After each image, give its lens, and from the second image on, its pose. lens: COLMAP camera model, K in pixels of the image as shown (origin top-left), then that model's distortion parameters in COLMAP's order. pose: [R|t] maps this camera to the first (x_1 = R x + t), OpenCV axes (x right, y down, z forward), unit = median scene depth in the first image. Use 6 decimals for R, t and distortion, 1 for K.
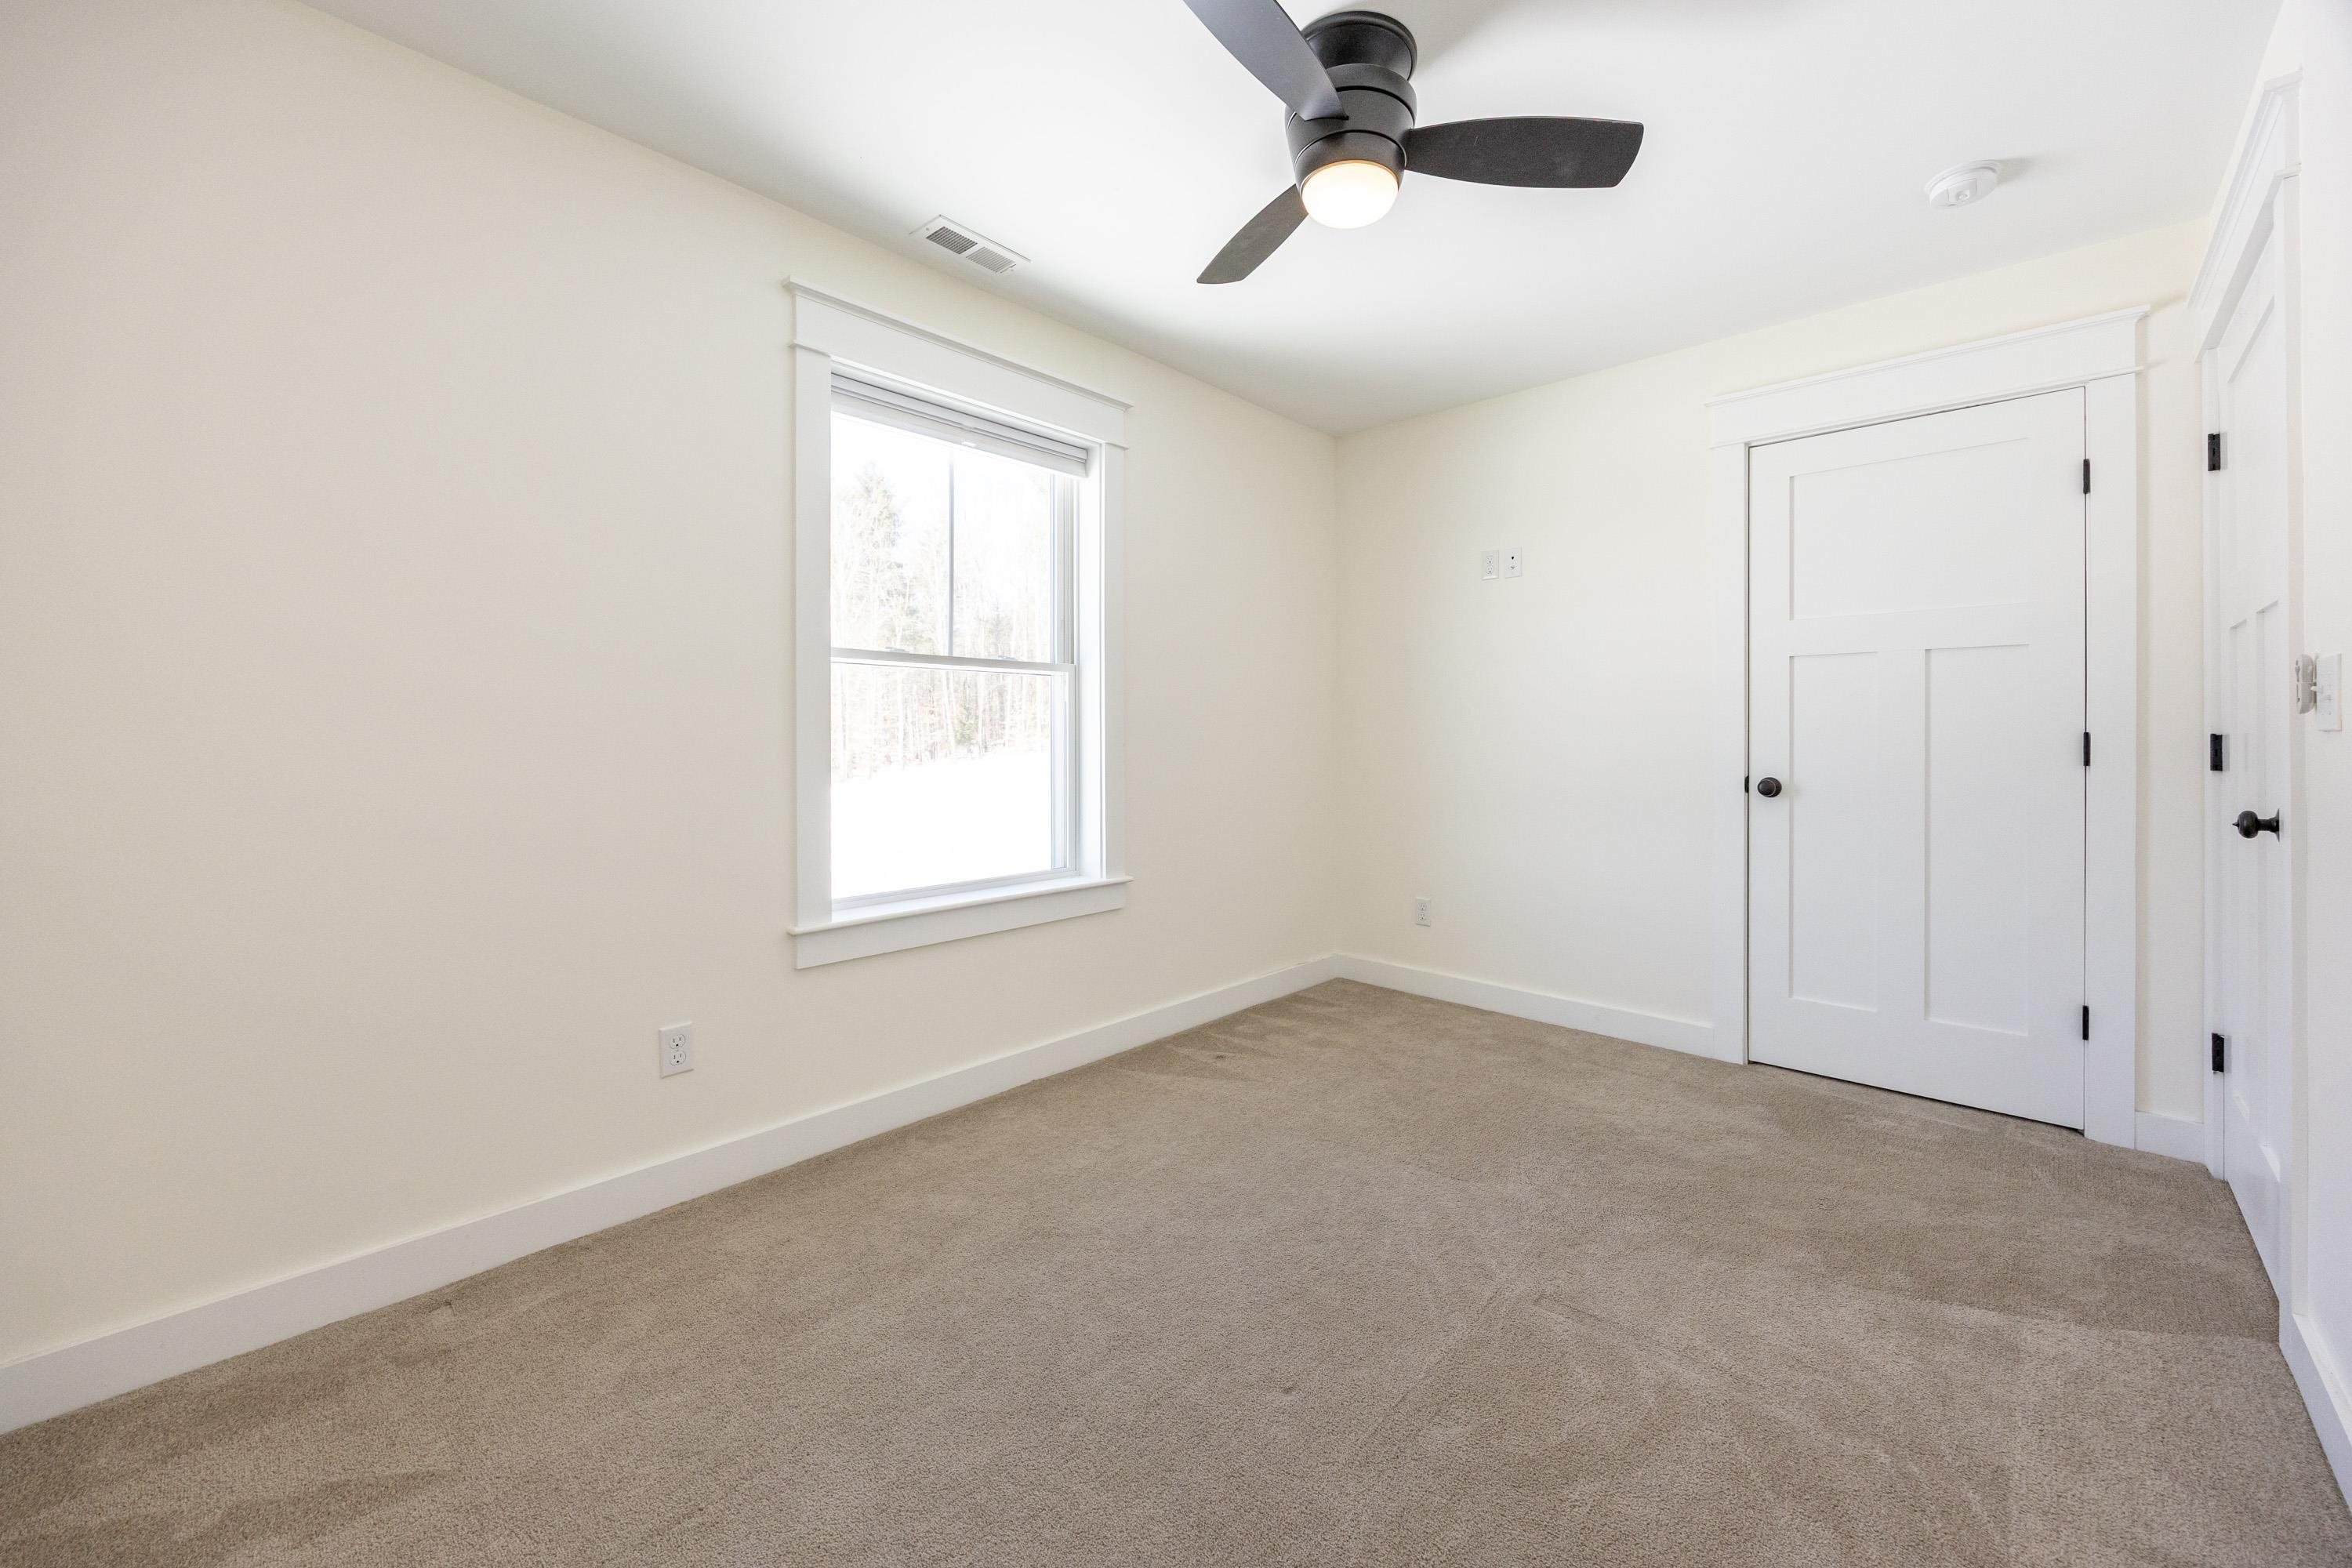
lens RADIAL K [[896.3, 0, 1178.7], [0, 896.3, 742.5], [0, 0, 1]] dist [-0.001564, -0.000252]
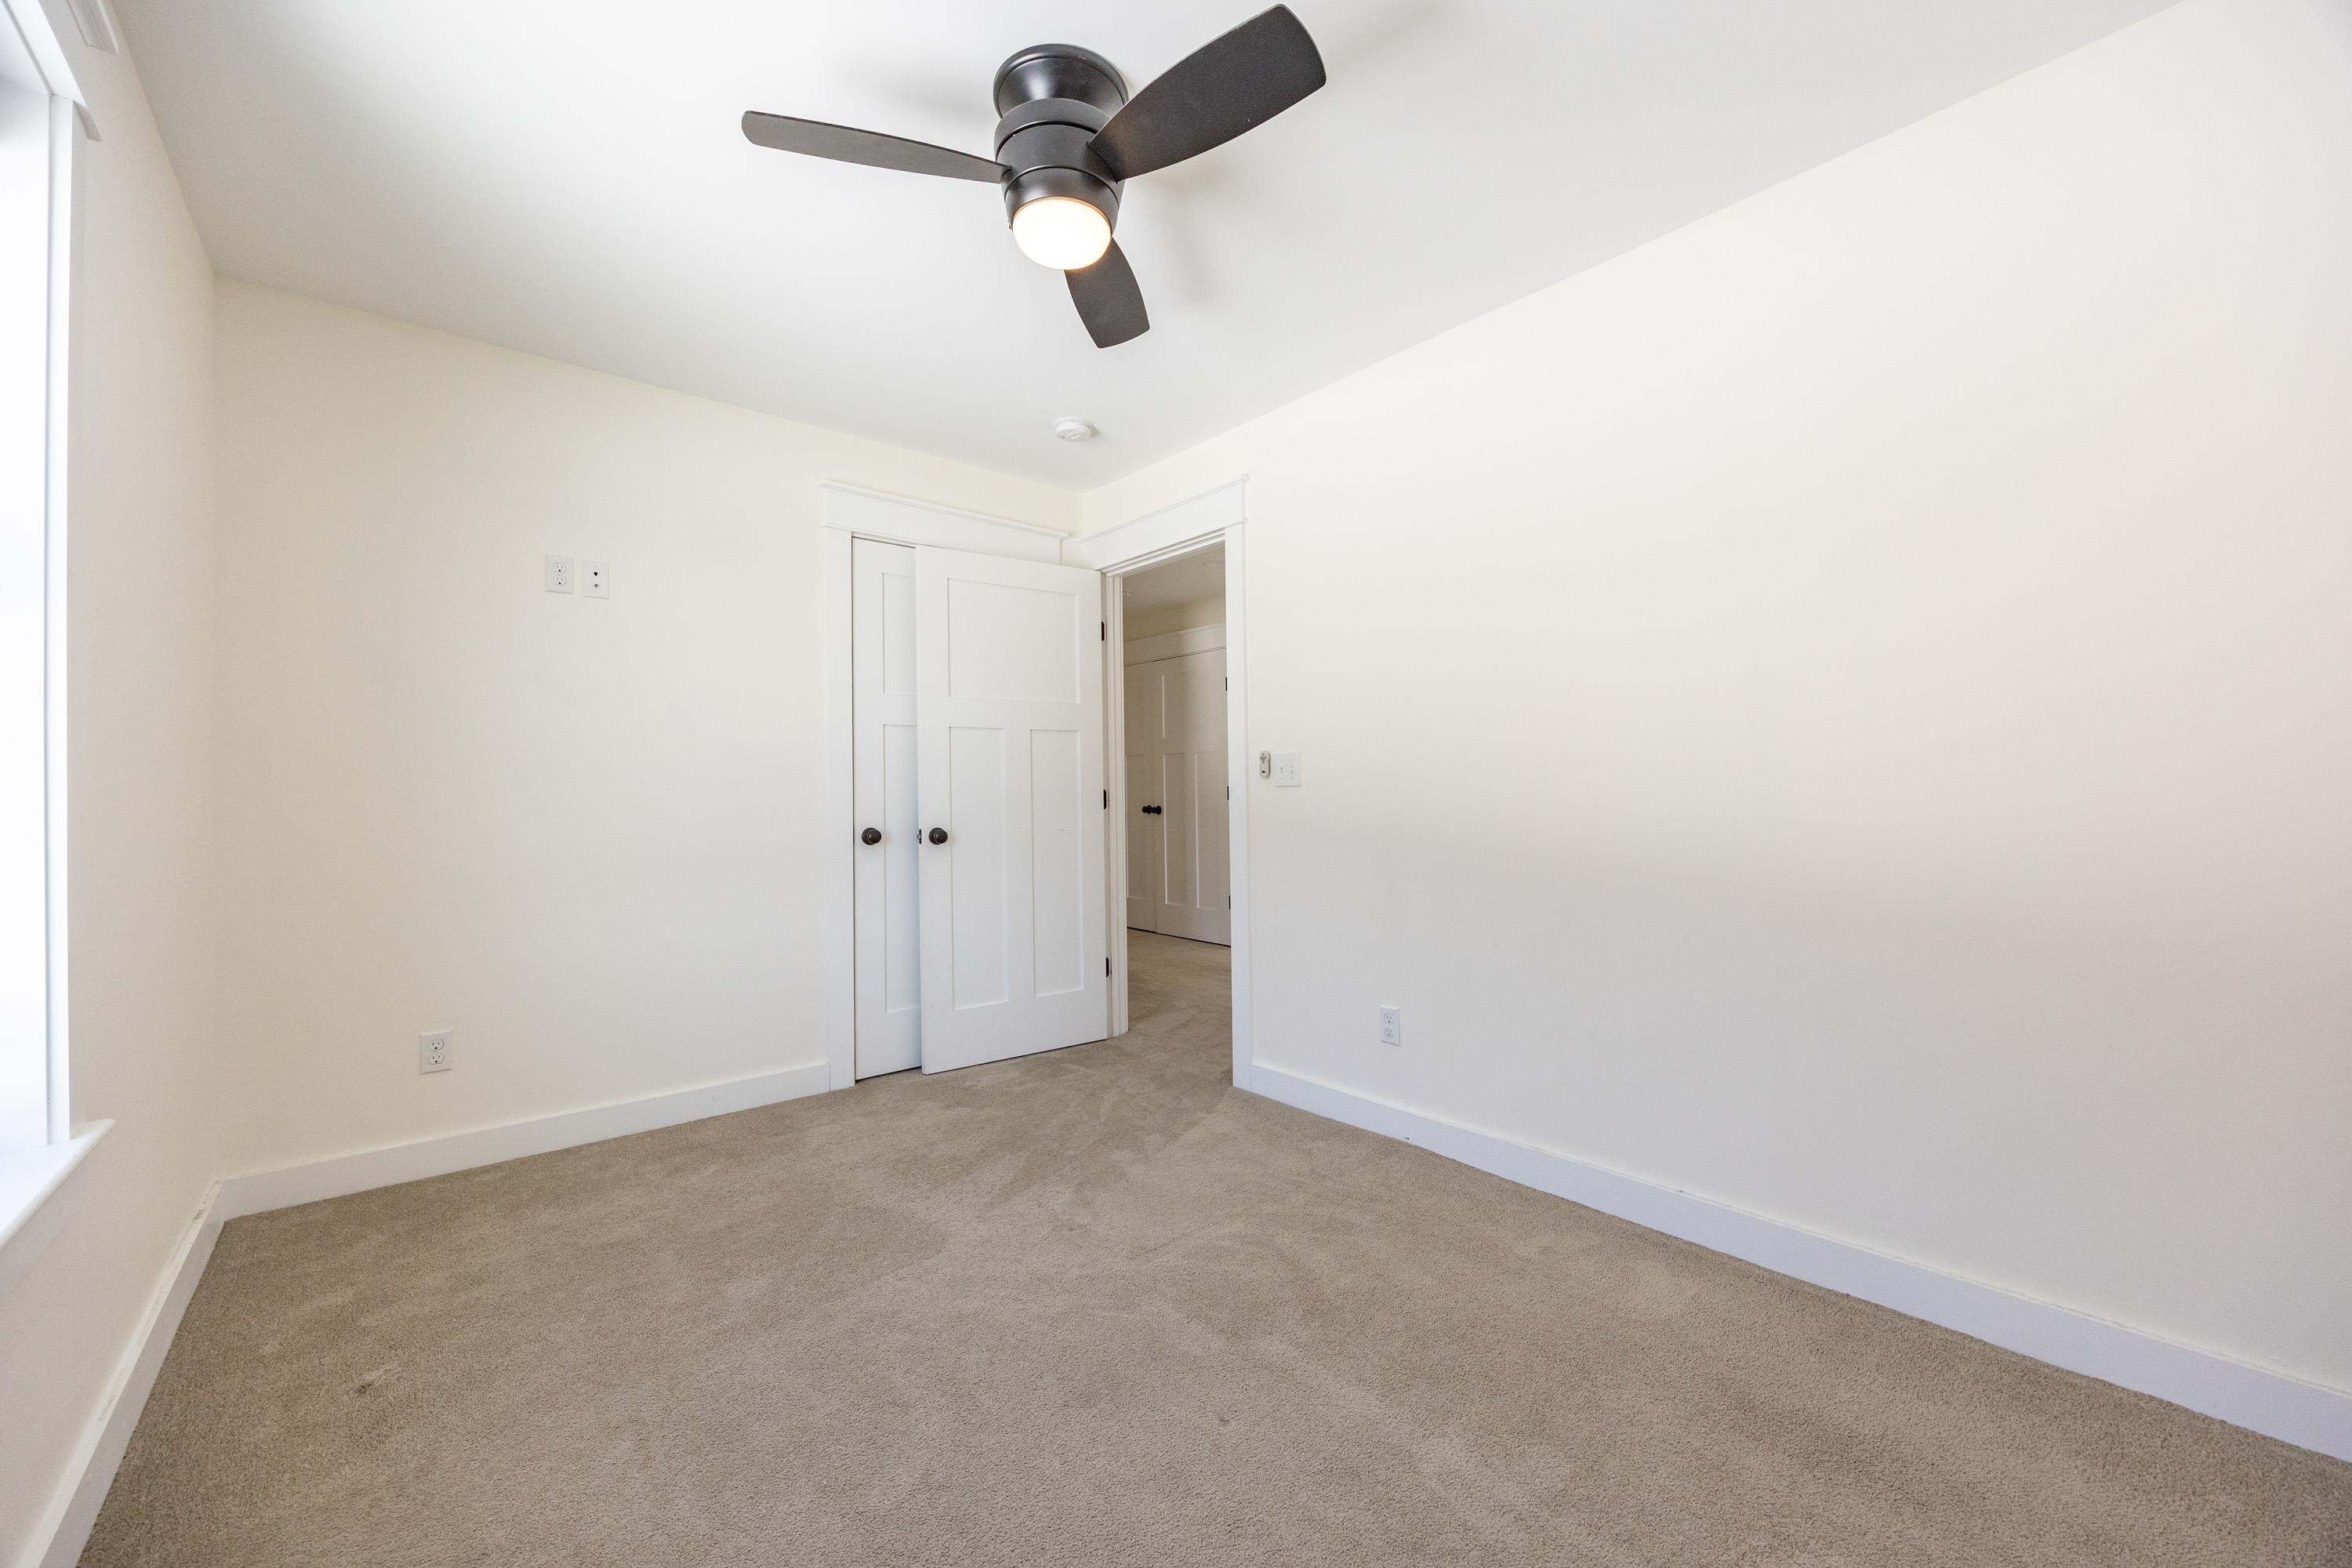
lens RADIAL K [[934.2, 0, 1184.3], [0, 934.2, 777.3], [0, 0, 1]] dist [-0.000489, 0.000041]
pose [[0.111581, 0.009707, 0.993708, -0.516707], [0.014043, 0.999837, -0.011344, -0.006083], [-0.993656, 0.015220, 0.111426, 0.484479]]
